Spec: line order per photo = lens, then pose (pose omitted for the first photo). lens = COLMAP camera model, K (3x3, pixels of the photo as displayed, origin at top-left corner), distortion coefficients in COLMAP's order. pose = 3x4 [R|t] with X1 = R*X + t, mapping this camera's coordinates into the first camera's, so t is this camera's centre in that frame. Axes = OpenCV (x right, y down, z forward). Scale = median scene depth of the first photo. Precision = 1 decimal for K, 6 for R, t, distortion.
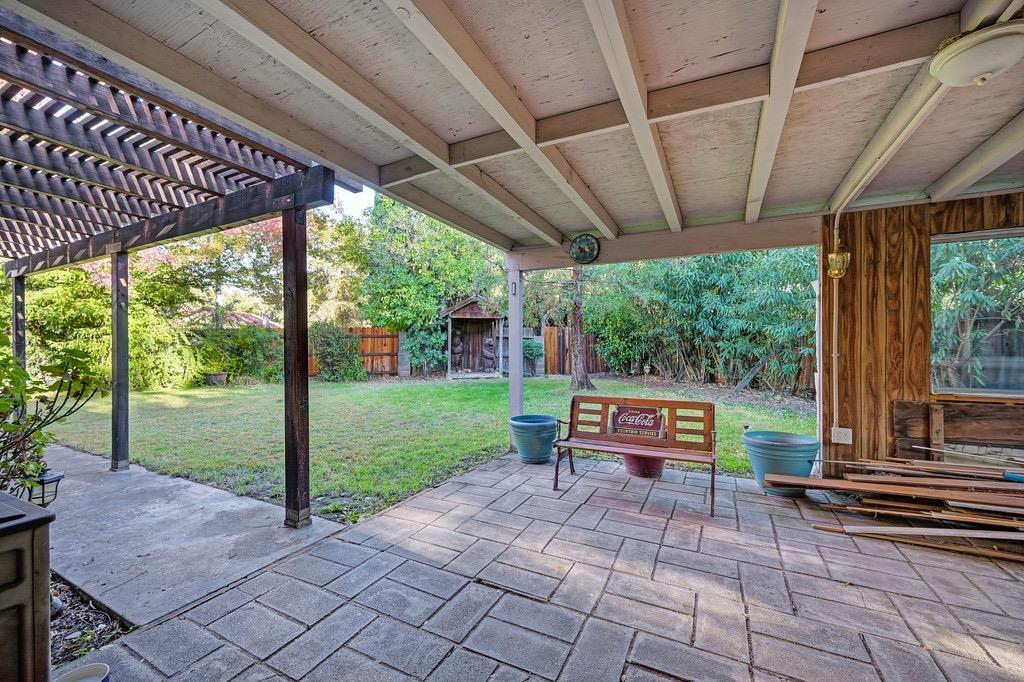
lens RADIAL K [[401.9, 0, 510.0], [0, 401.9, 343.4], [0, 0, 1]] dist [-0.000512, 0.000348]
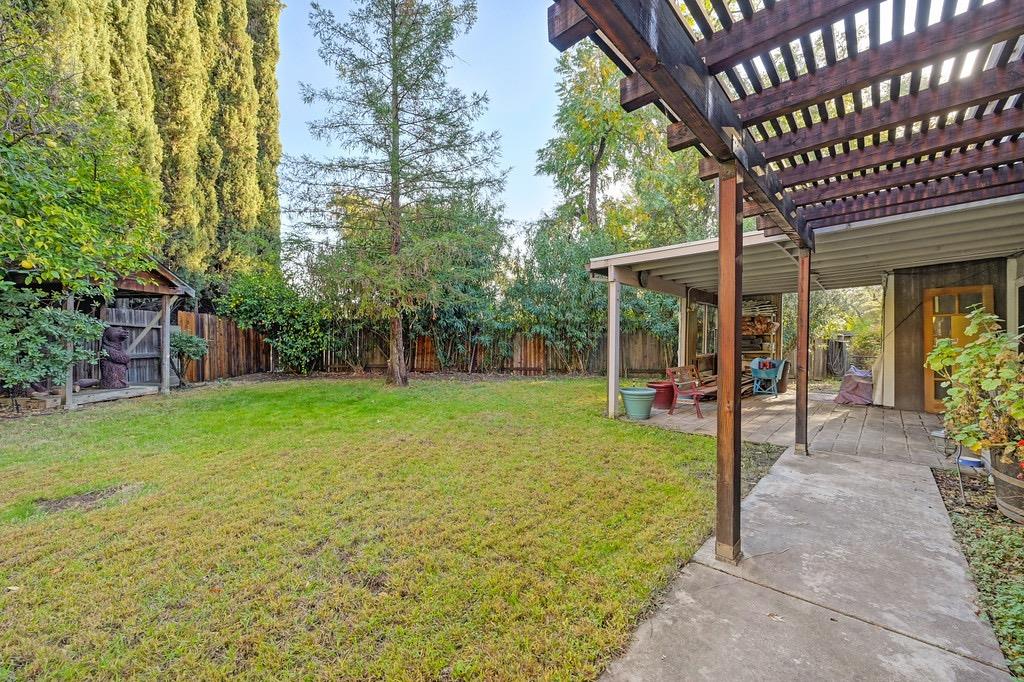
lens RADIAL K [[401.9, 0, 517.6], [0, 401.9, 339.5], [0, 0, 1]] dist [-0.000512, 0.000348]
pose [[0.259985, 0.005061, 0.965599, -1.593736], [-0.002743, 0.999986, -0.004503, 0.017987], [-0.965609, -0.001478, 0.259995, 1.145387]]
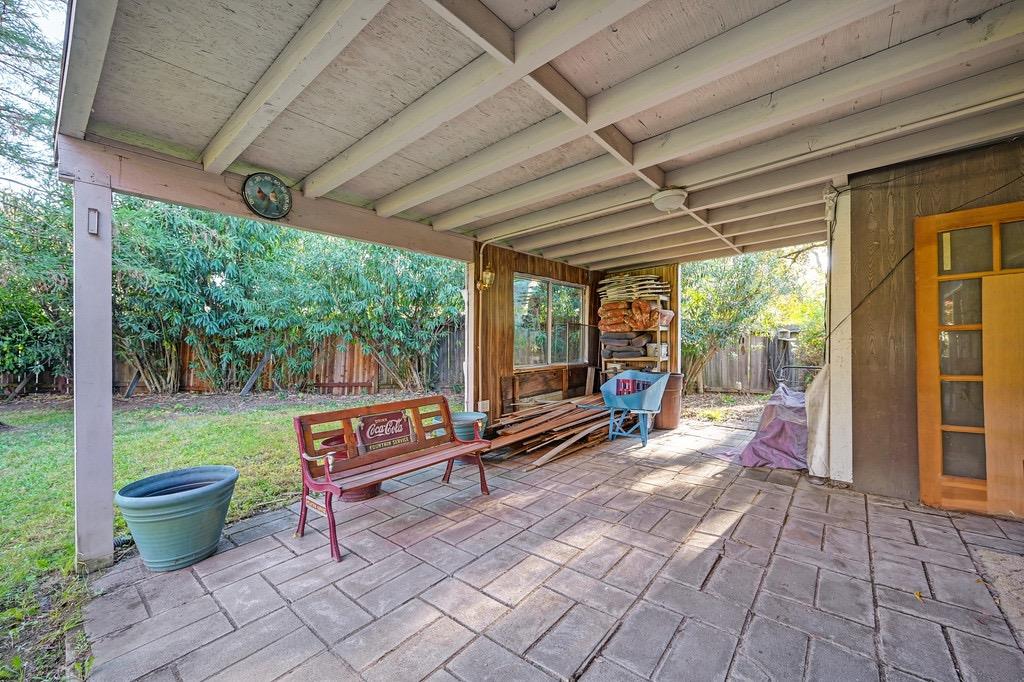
lens RADIAL K [[401.9, 0, 513.6], [0, 401.9, 345.0], [0, 0, 1]] dist [-0.000512, 0.000348]
pose [[0.219546, -0.009367, 0.975557, -0.392776], [0.011921, 0.999905, 0.006918, 0.010608], [-0.975529, 0.010111, 0.219637, 0.490108]]
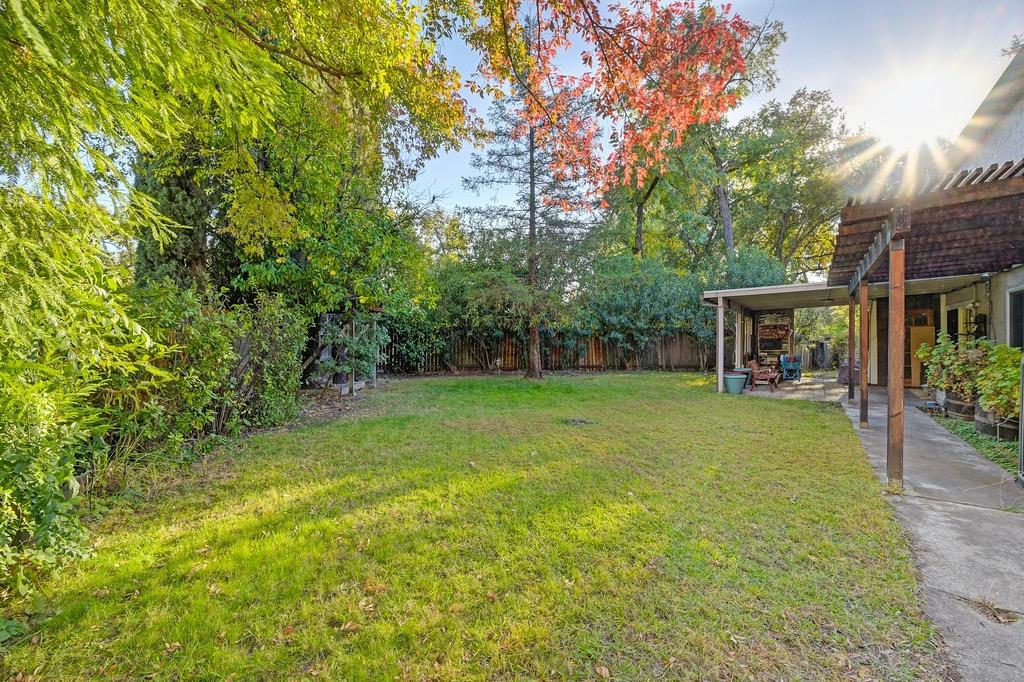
lens RADIAL K [[417.6, 0, 513.5], [0, 417.6, 340.2], [0, 0, 1]] dist [0.000597, 0.000005]
pose [[0.150723, 0.003360, 0.988570, -2.741221], [0.004839, 0.999980, -0.004136, -0.006913], [-0.988564, 0.005407, 0.150704, 2.086697]]
